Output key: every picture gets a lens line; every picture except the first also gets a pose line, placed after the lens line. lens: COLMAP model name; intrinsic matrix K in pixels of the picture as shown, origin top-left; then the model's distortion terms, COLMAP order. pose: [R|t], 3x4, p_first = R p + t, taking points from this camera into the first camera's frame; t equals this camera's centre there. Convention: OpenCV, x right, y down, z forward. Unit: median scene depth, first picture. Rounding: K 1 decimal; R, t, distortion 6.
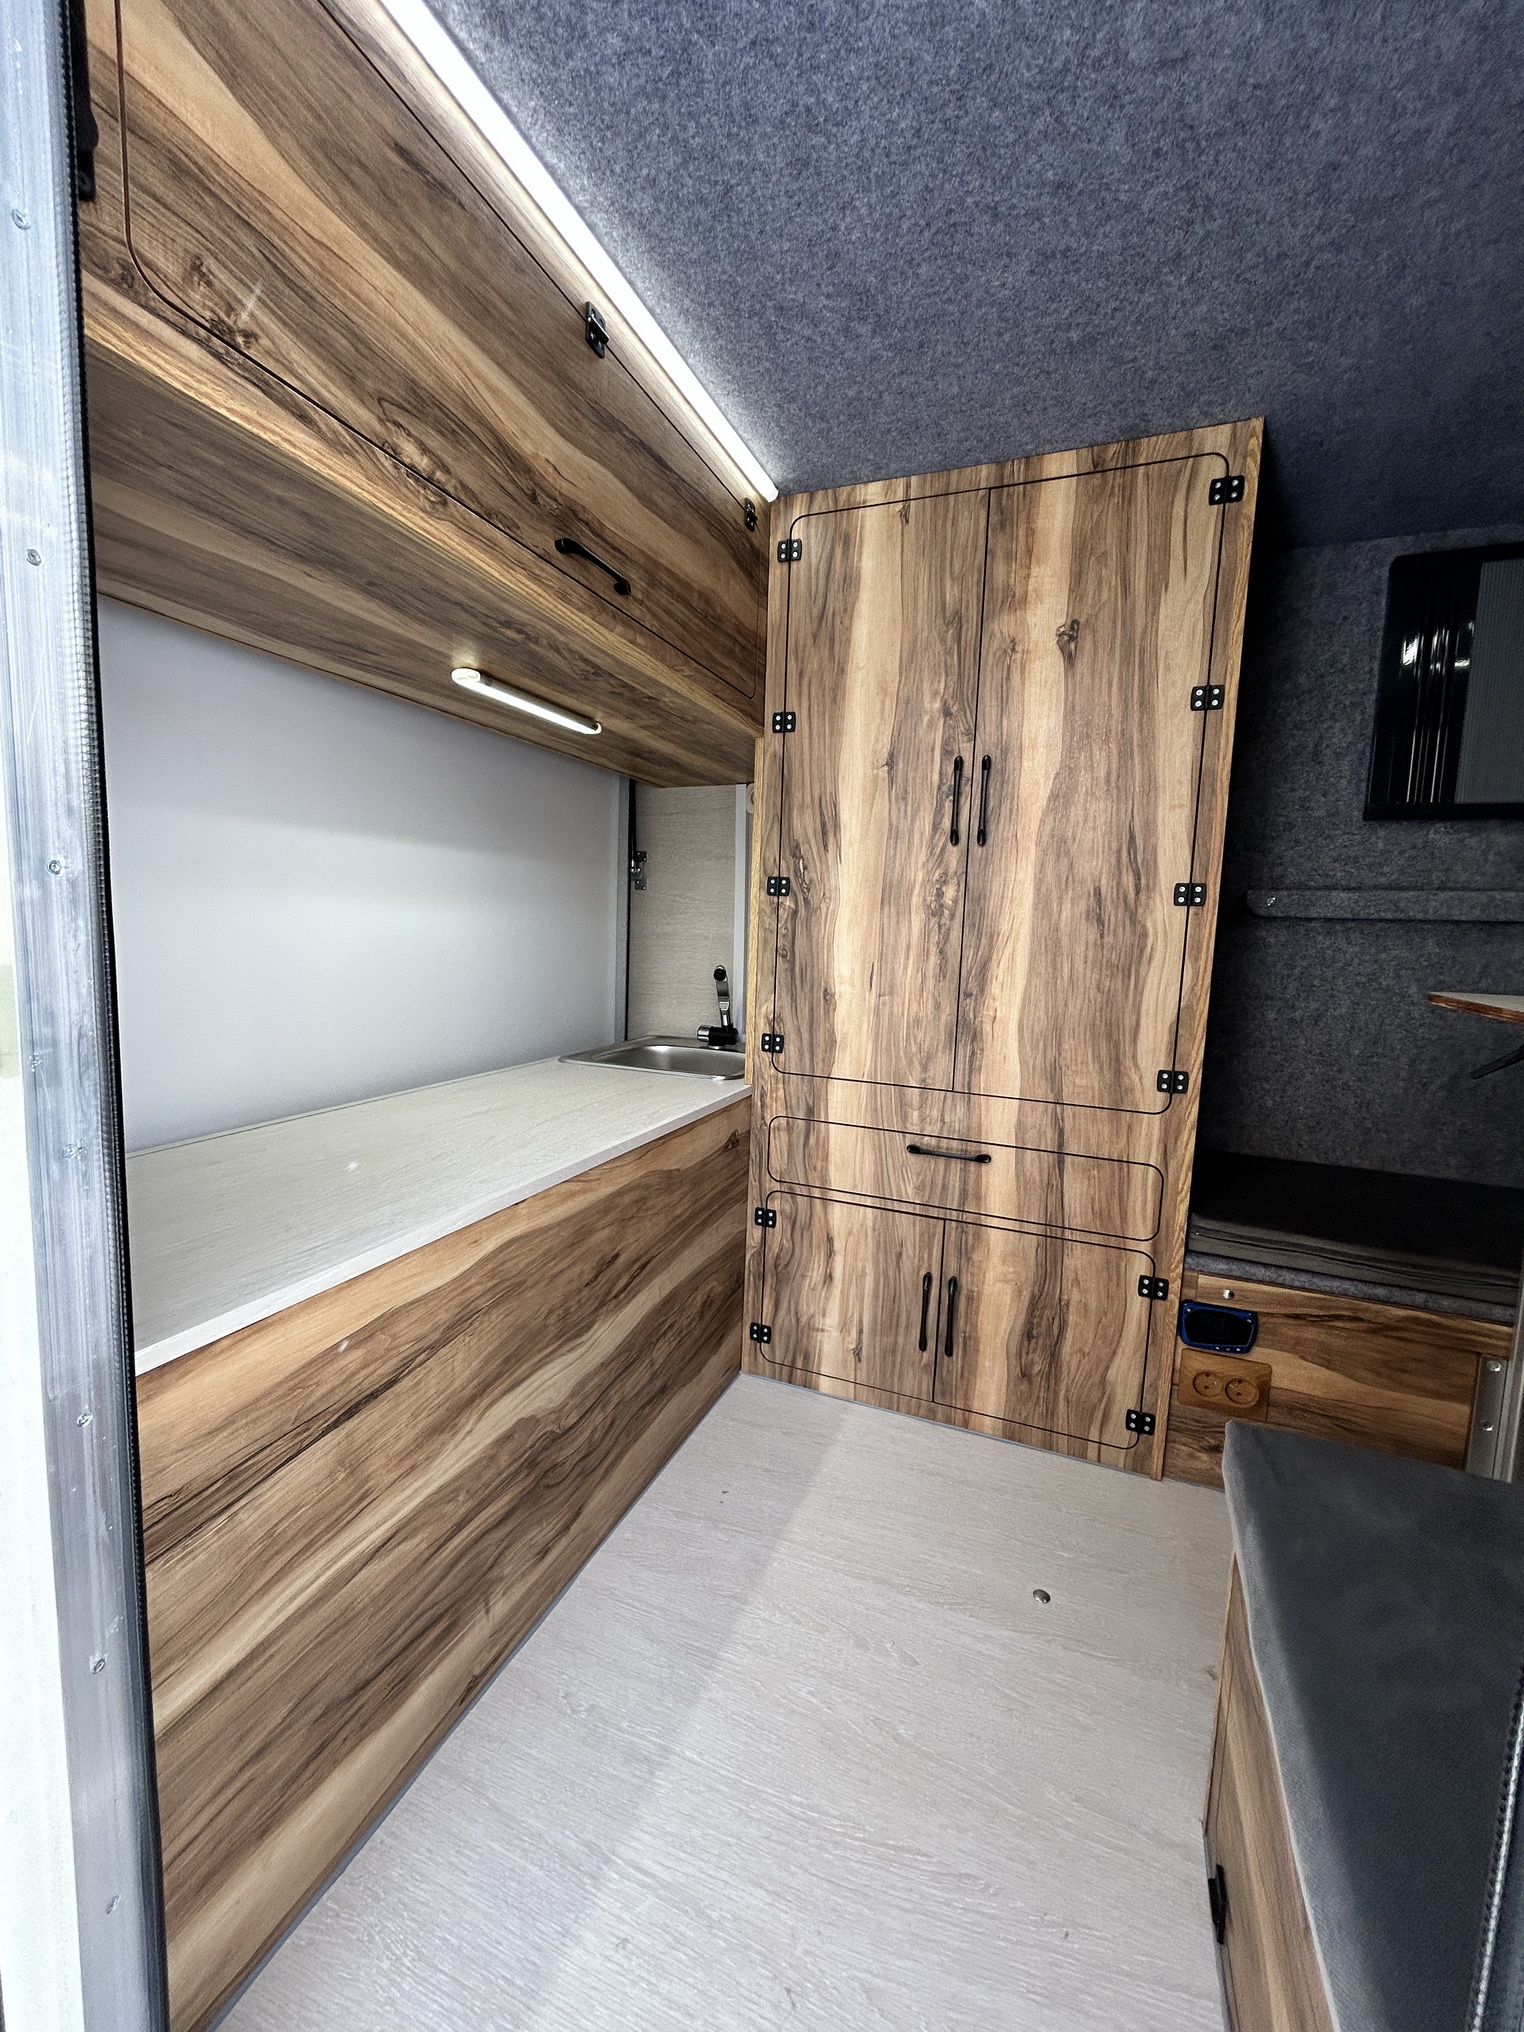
lens RADIAL K [[819.1, 0, 766.6], [0, 819.1, 1011.8], [0, 0, 1]] dist [-0.001402, 0.000784]
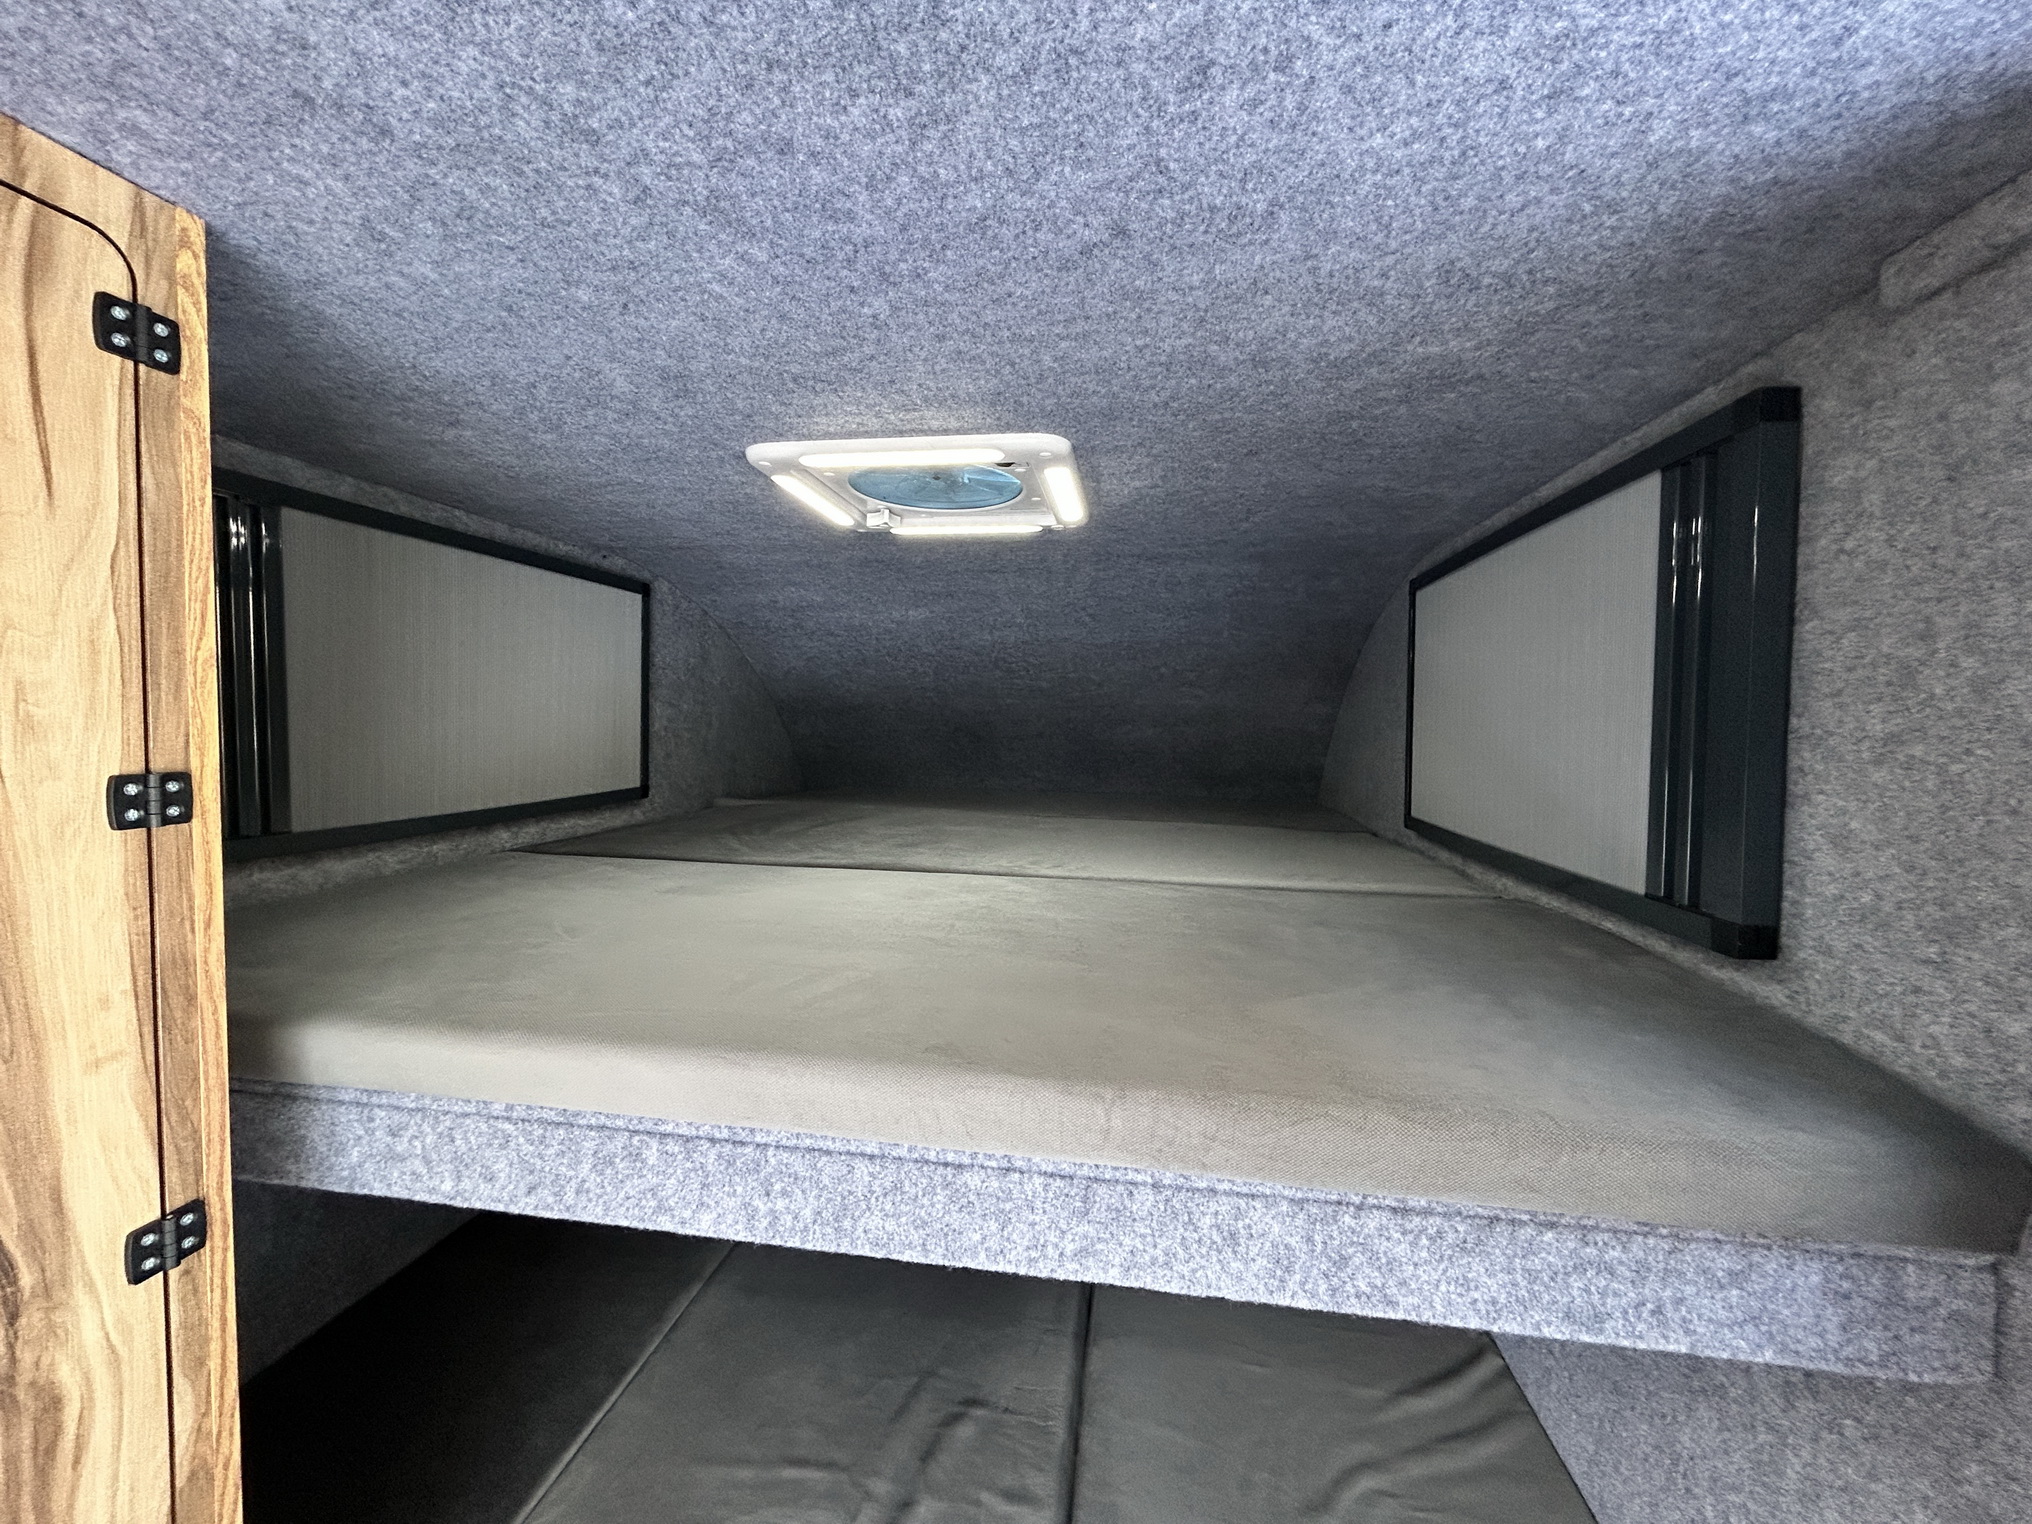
lens RADIAL K [[824.6, 0, 1009.5], [0, 824.6, 756.7], [0, 0, 1]] dist [-0.003257, 0.000679]
pose [[-0.218874, -0.085190, 0.972027, 0.021553], [0.082821, 0.990965, 0.105499, -0.374969], [-0.972232, 0.103596, -0.209841, 0.589812]]
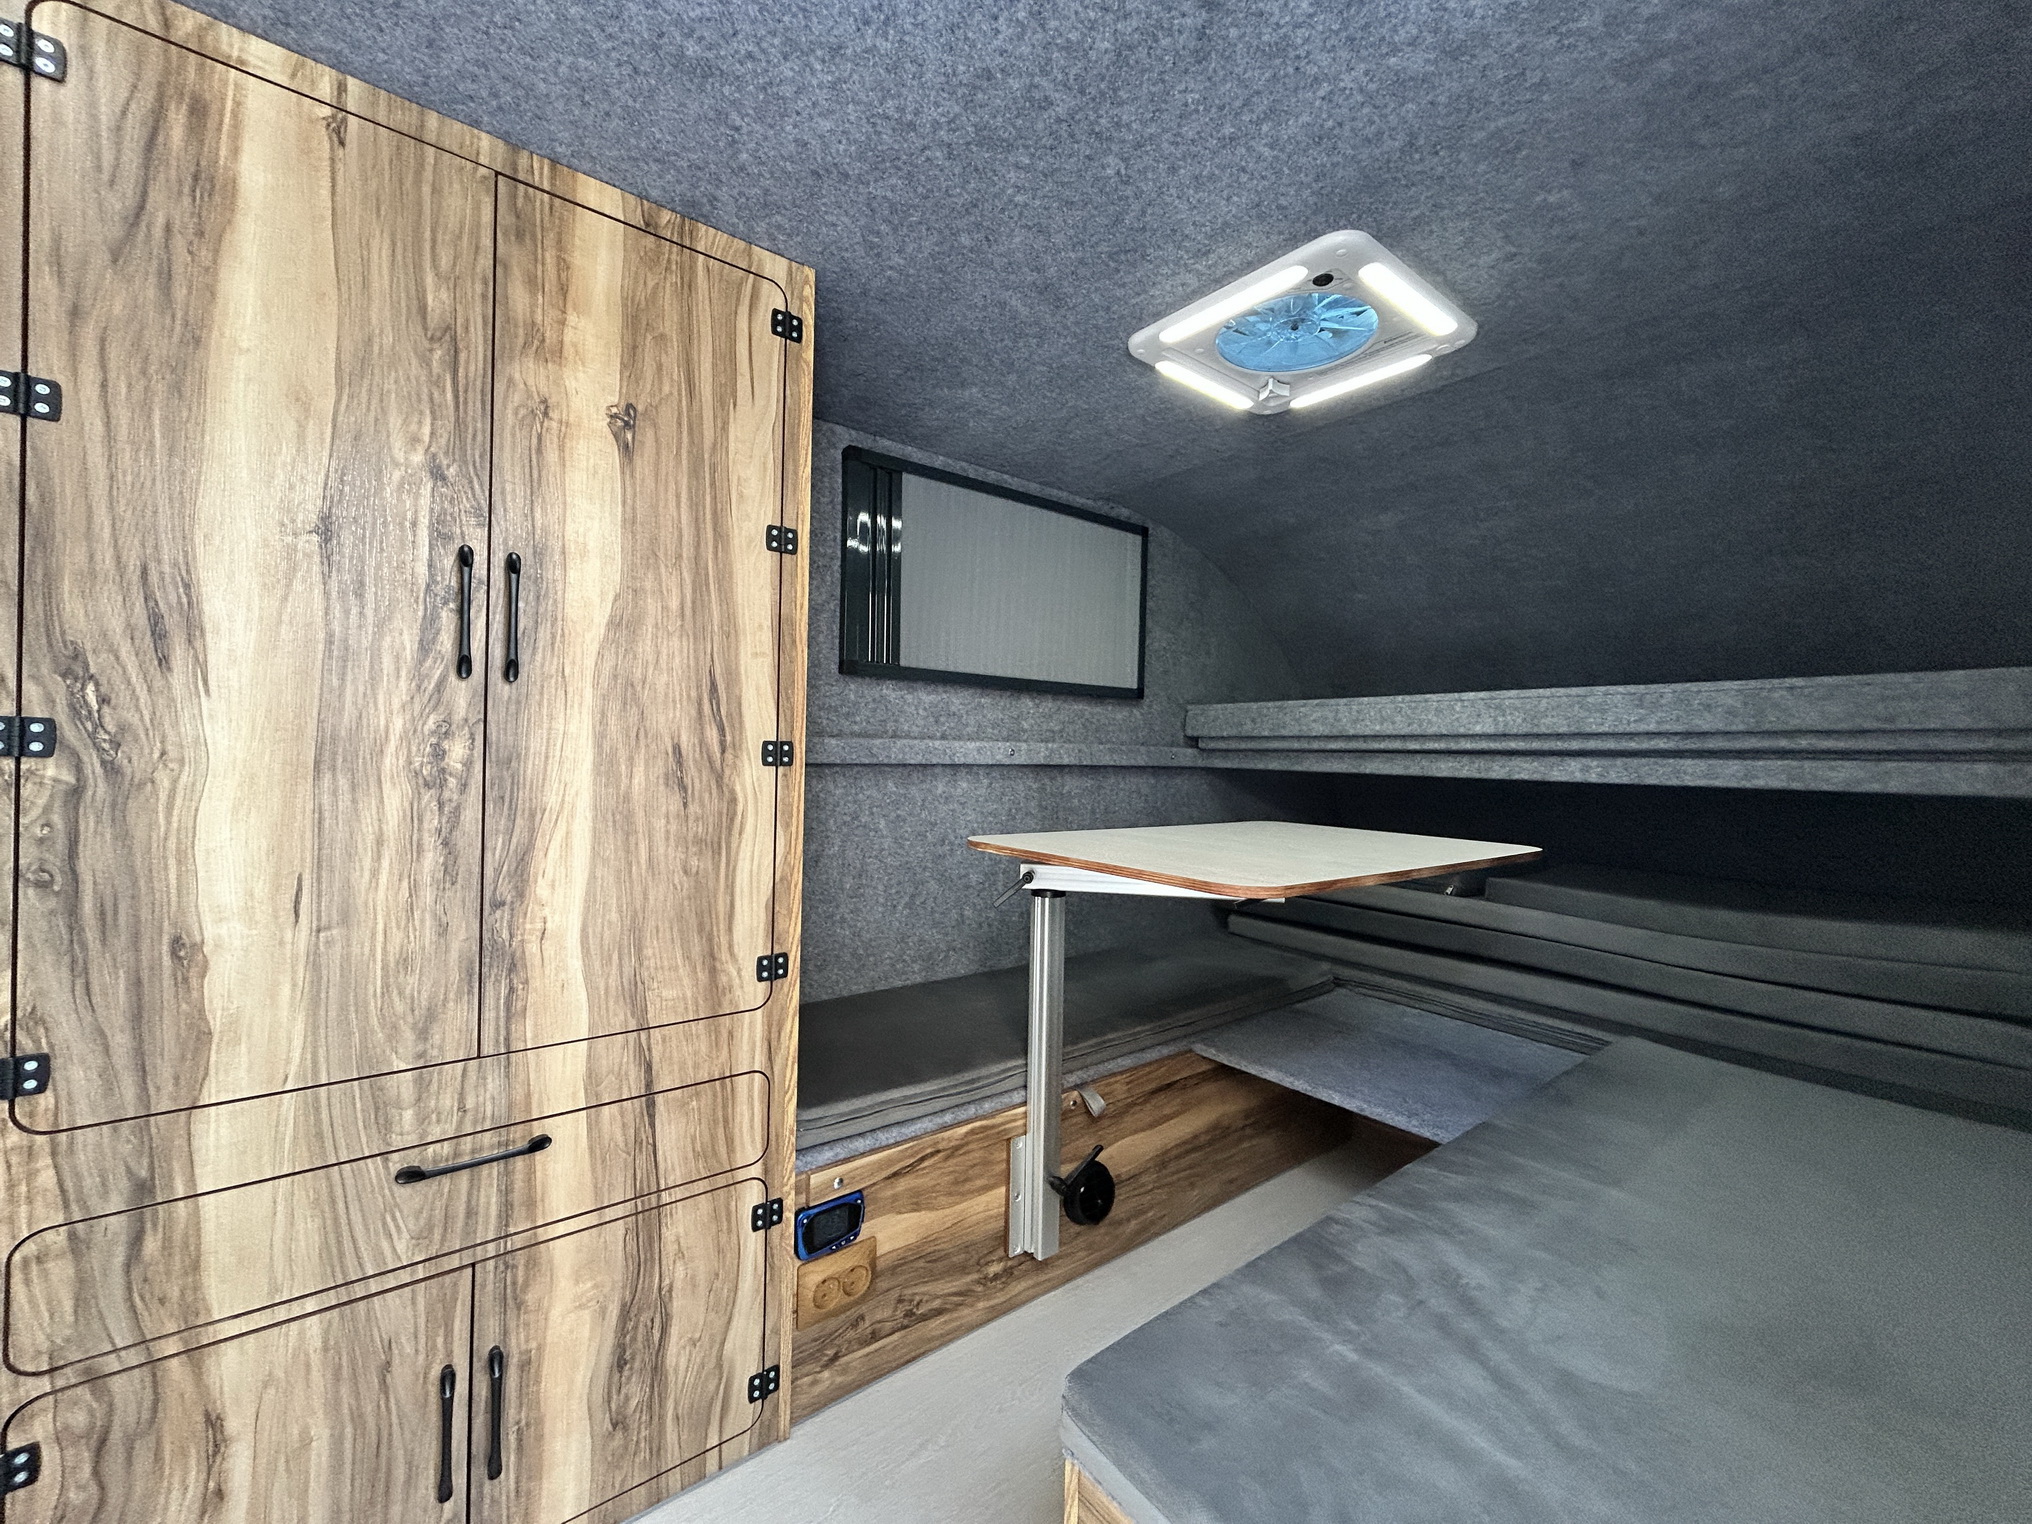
lens RADIAL K [[820.2, 0, 1007.4], [0, 820.2, 759.2], [0, 0, 1]] dist [-0.000610, 0.000193]
pose [[0.495140, -0.027230, 0.868386, -0.125247], [0.090756, 0.995662, -0.020526, -0.089397], [-0.864060, 0.088974, 0.495464, 0.317900]]
